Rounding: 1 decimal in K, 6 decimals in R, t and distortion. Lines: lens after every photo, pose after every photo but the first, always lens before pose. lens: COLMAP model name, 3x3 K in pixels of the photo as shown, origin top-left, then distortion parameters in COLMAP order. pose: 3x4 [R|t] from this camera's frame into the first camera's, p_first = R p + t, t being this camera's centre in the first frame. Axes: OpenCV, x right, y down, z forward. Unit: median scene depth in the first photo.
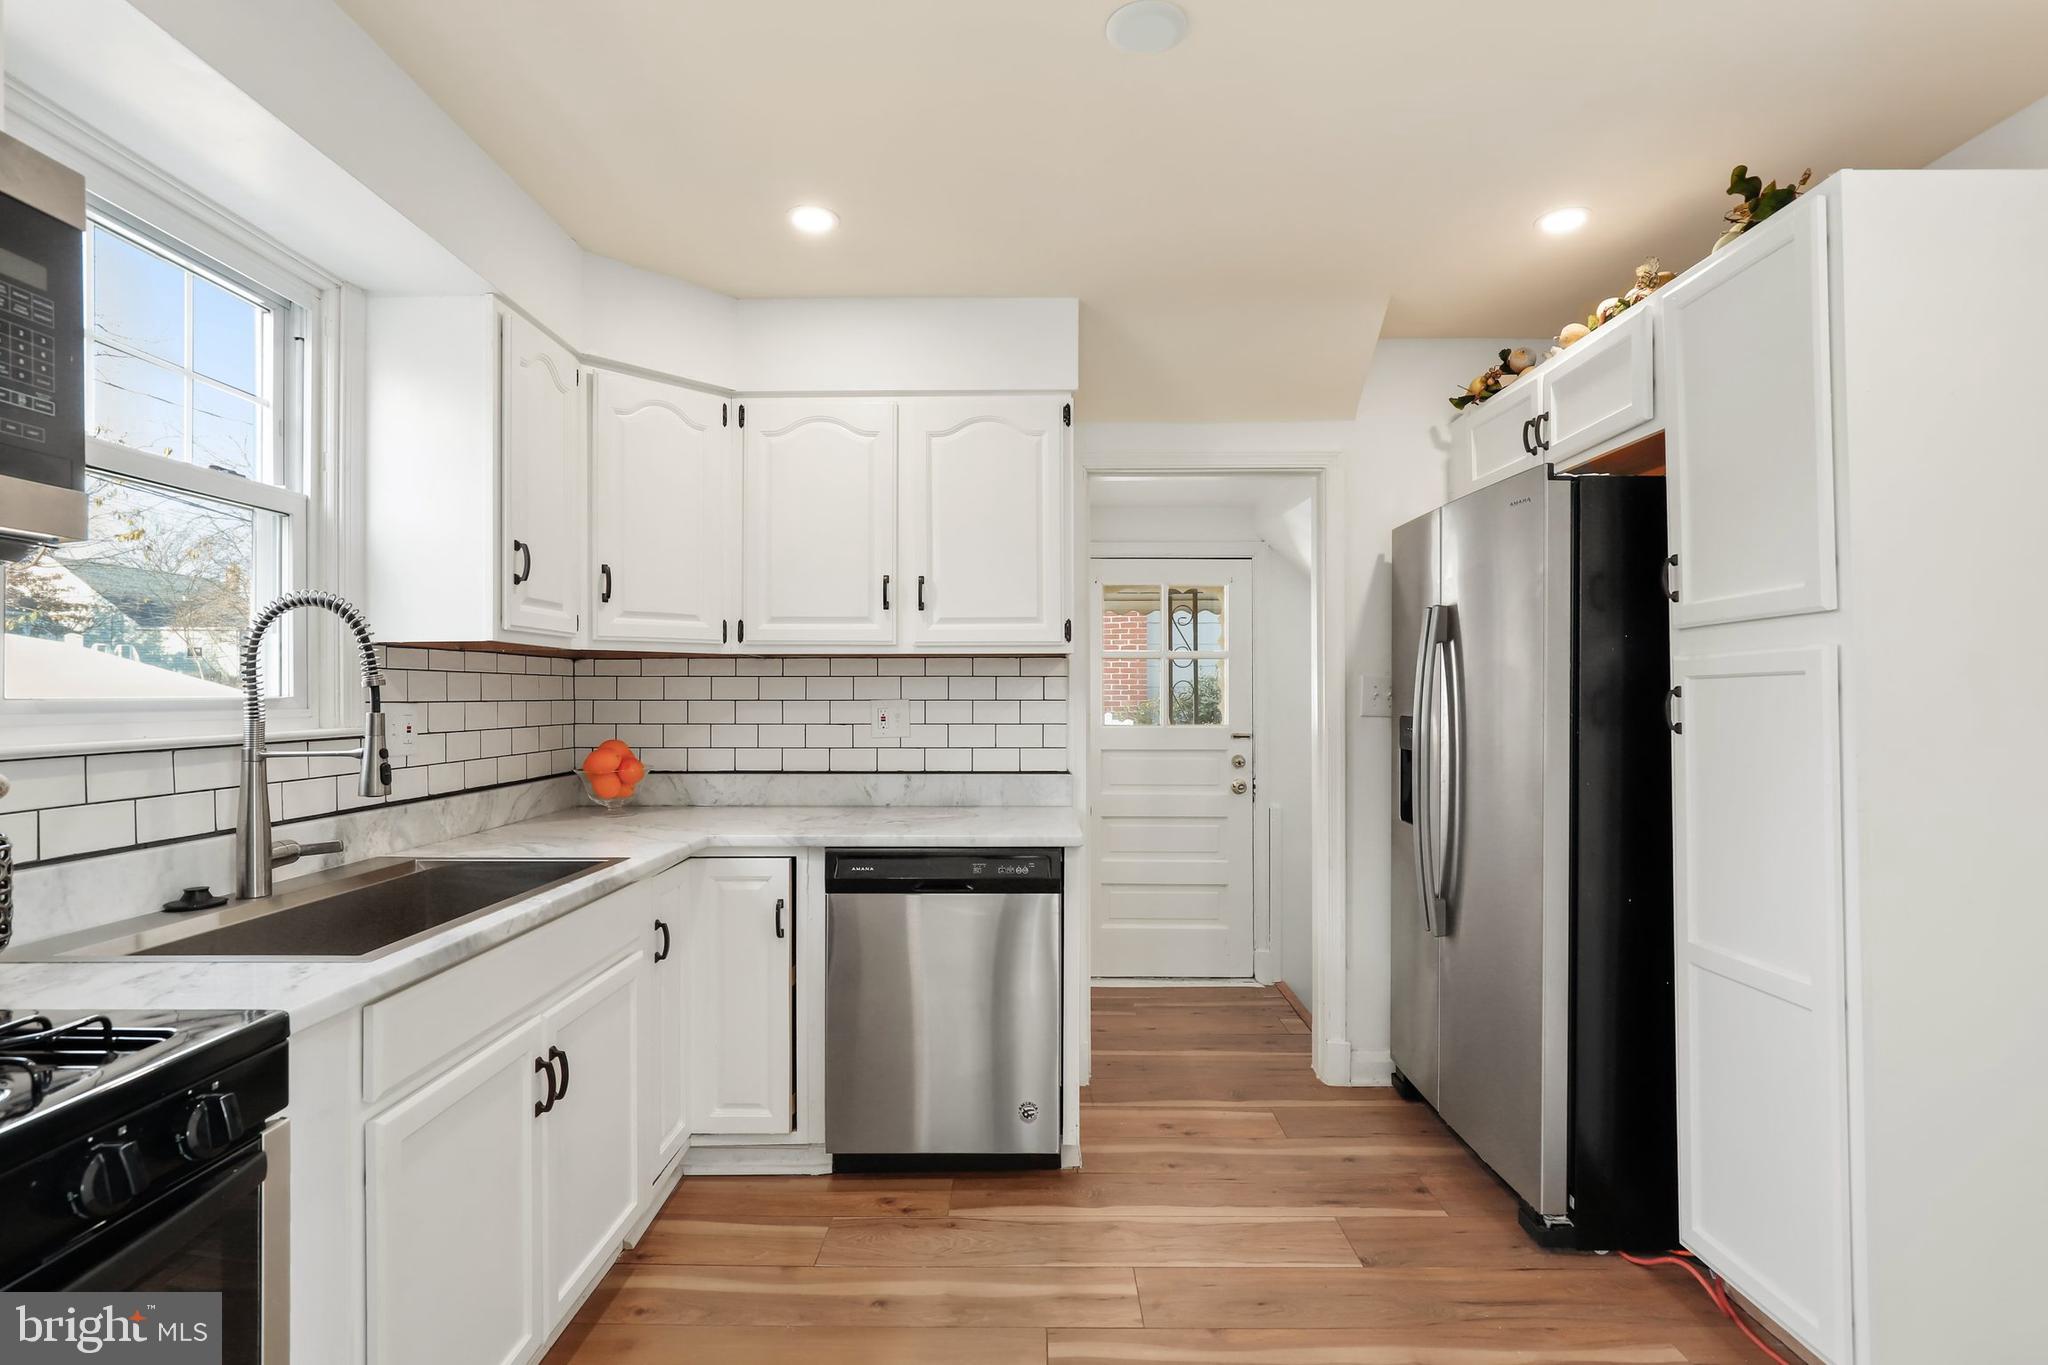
lens RADIAL K [[962.8, 0, 1029.8], [0, 962.8, 681.2], [0, 0, 1]] dist [-0.018080, 0.003567]
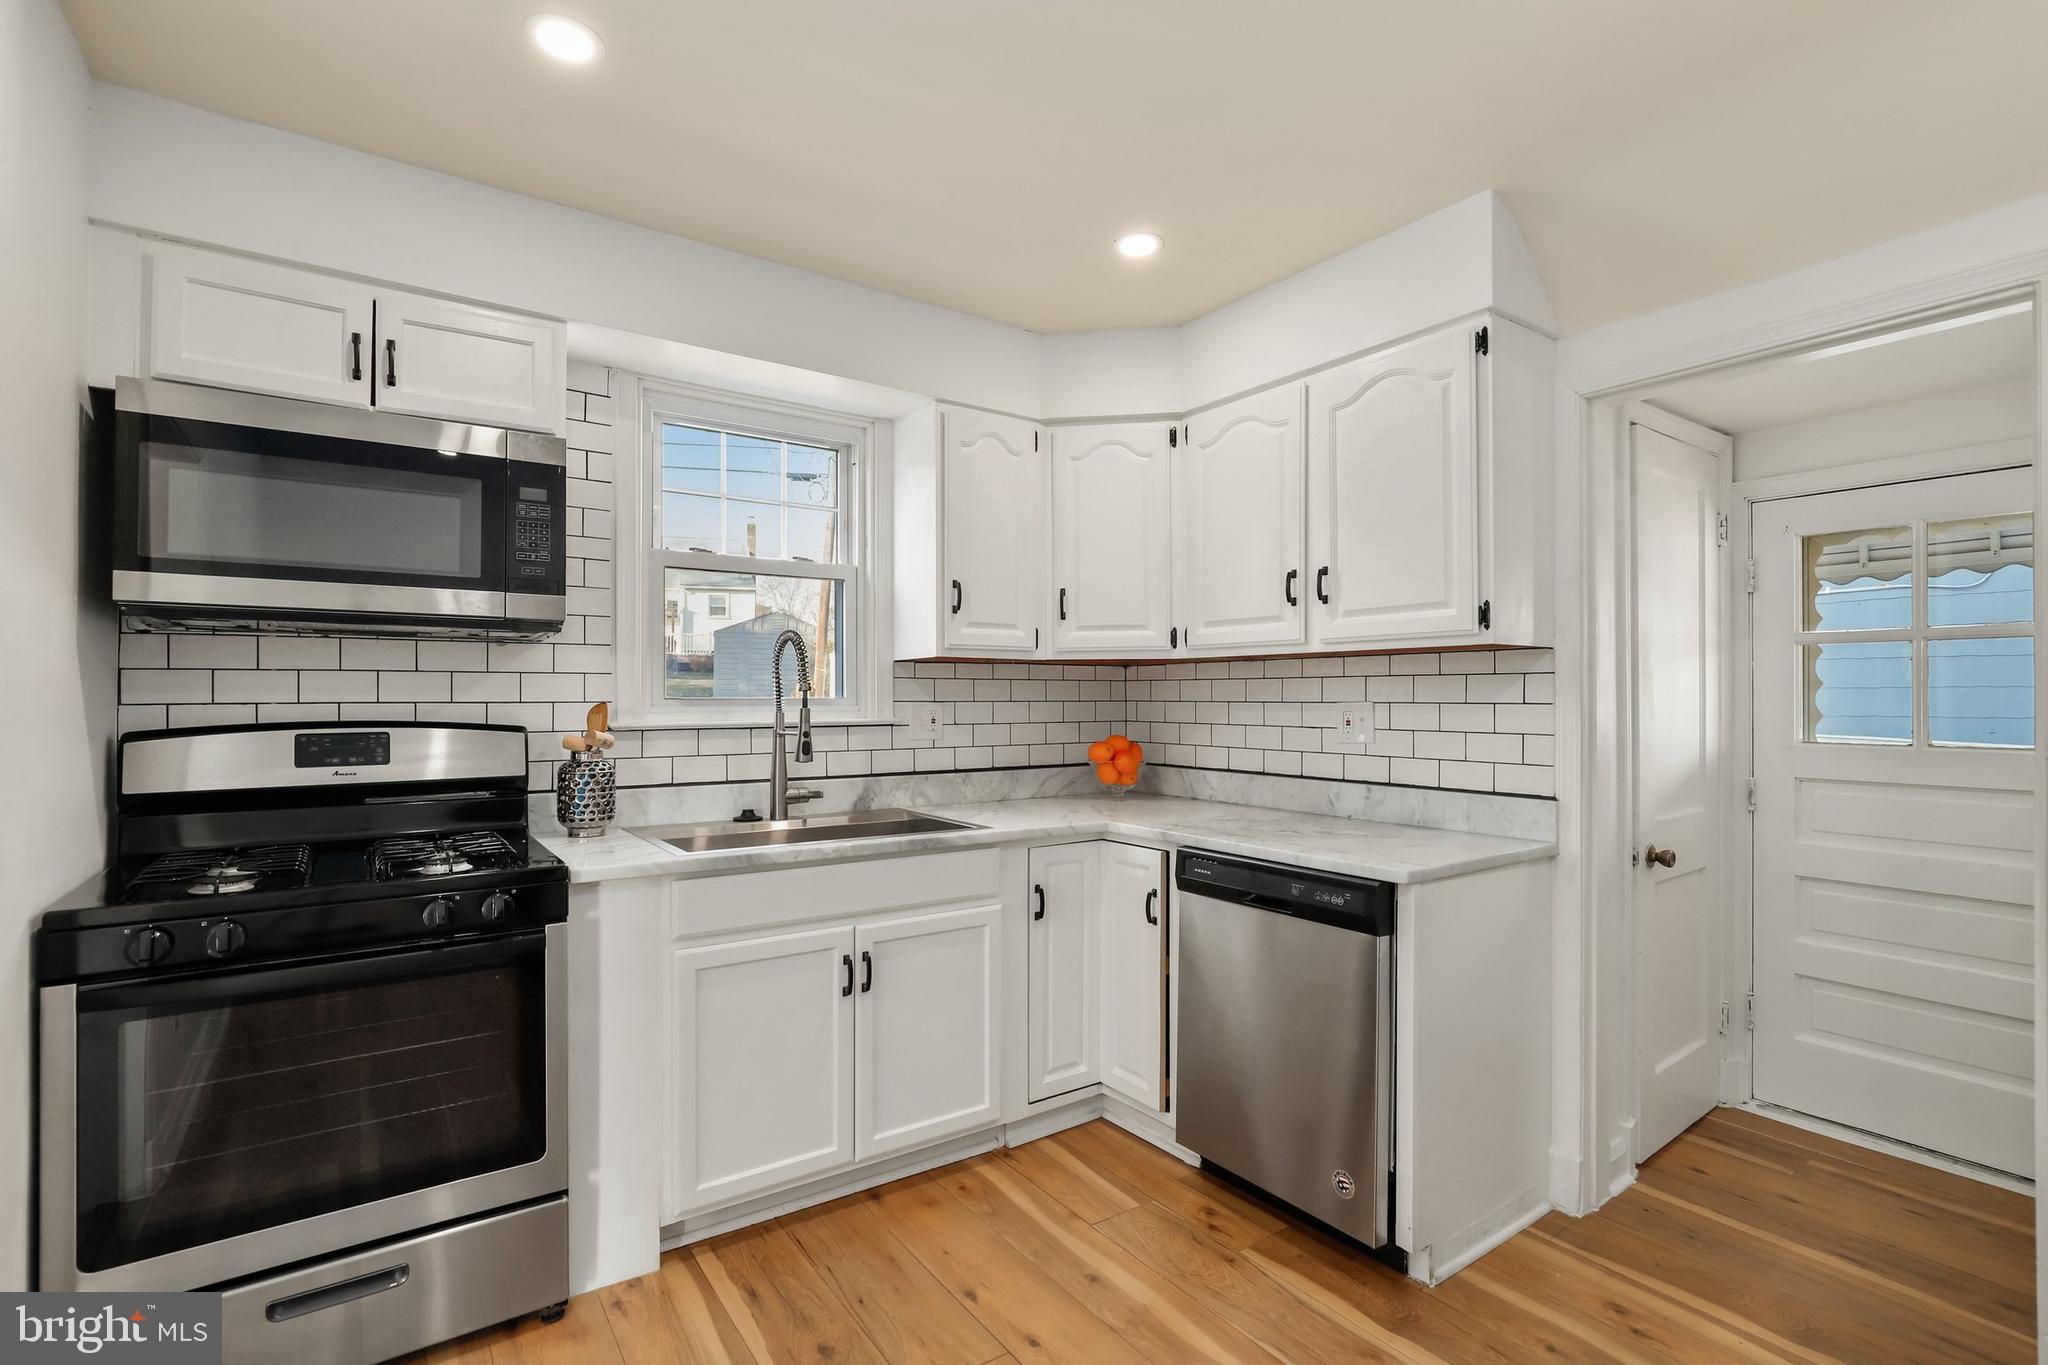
lens RADIAL K [[962.8, 0, 1023.8], [0, 962.8, 685.3], [0, 0, 1]] dist [-0.018080, 0.003567]
pose [[0.568421, -0.008627, -0.822692, 0.475494], [0.010539, 0.999939, -0.003205, 0.003161], [0.822670, -0.006848, 0.568478, 0.247359]]
